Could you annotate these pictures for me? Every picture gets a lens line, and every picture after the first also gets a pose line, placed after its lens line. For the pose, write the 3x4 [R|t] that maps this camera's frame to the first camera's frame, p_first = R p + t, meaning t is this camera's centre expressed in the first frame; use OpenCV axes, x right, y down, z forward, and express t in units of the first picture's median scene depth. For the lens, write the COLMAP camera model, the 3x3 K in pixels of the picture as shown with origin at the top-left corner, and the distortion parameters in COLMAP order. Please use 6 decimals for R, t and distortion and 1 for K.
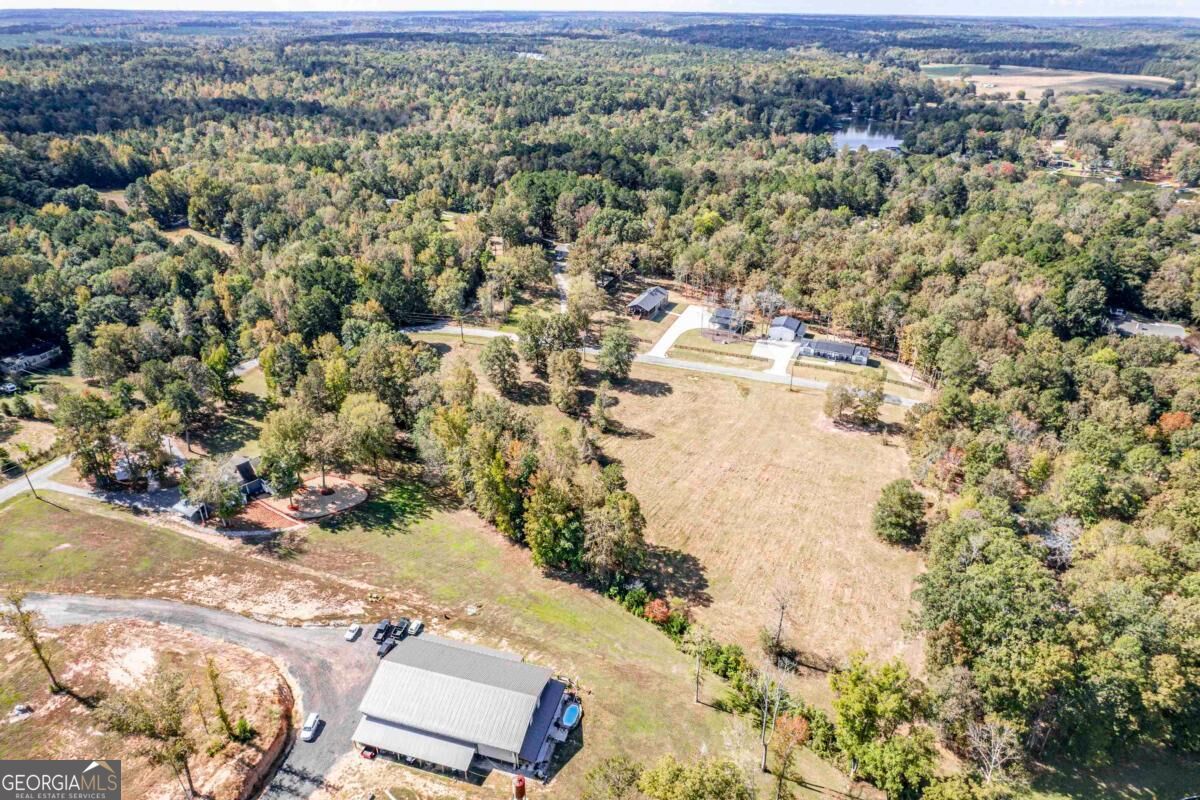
lens RADIAL K [[776.0, 0, 602.3], [0, 776.0, 395.0], [0, 0, 1]] dist [-0.086819, 0.075847]
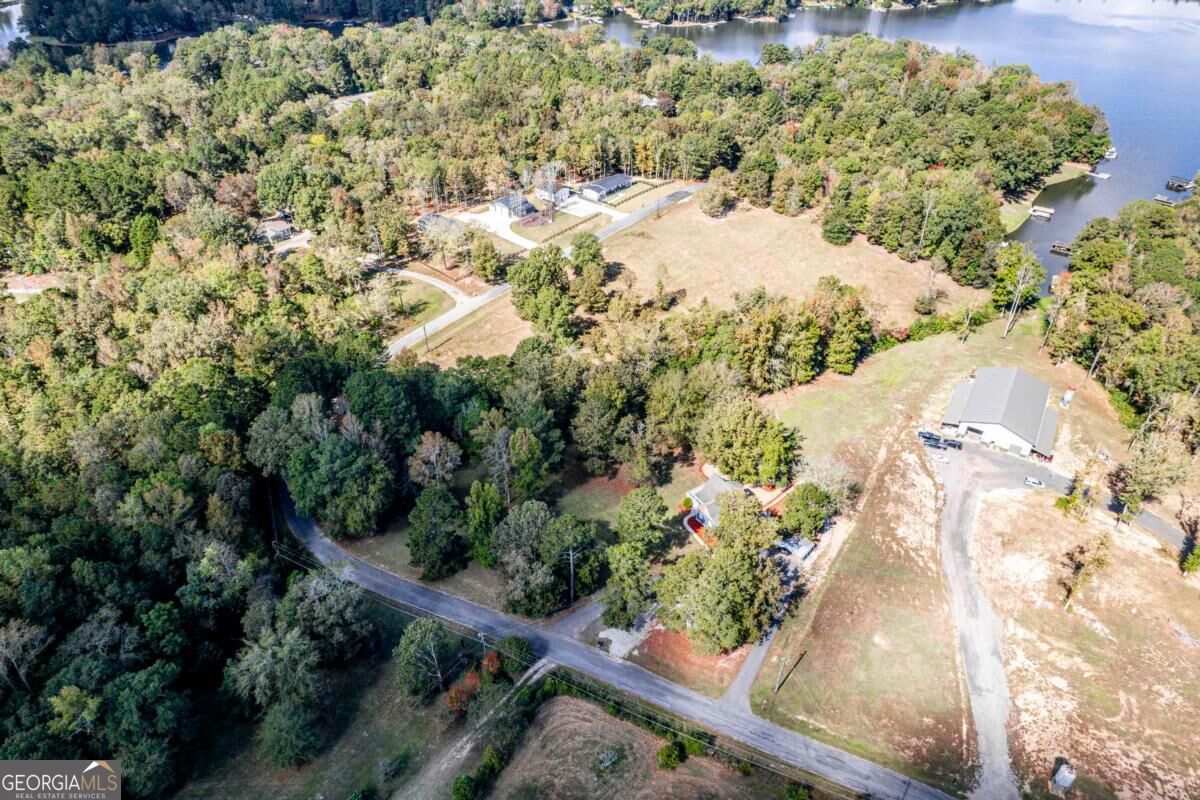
lens RADIAL K [[776.0, 0, 604.4], [0, 776.0, 407.0], [0, 0, 1]] dist [-0.086819, 0.075847]
pose [[0.276173, -0.570381, 0.773559, -0.744251], [0.422770, 0.794908, 0.435186, -0.279934], [-0.863130, 0.206851, 0.460672, 0.477795]]
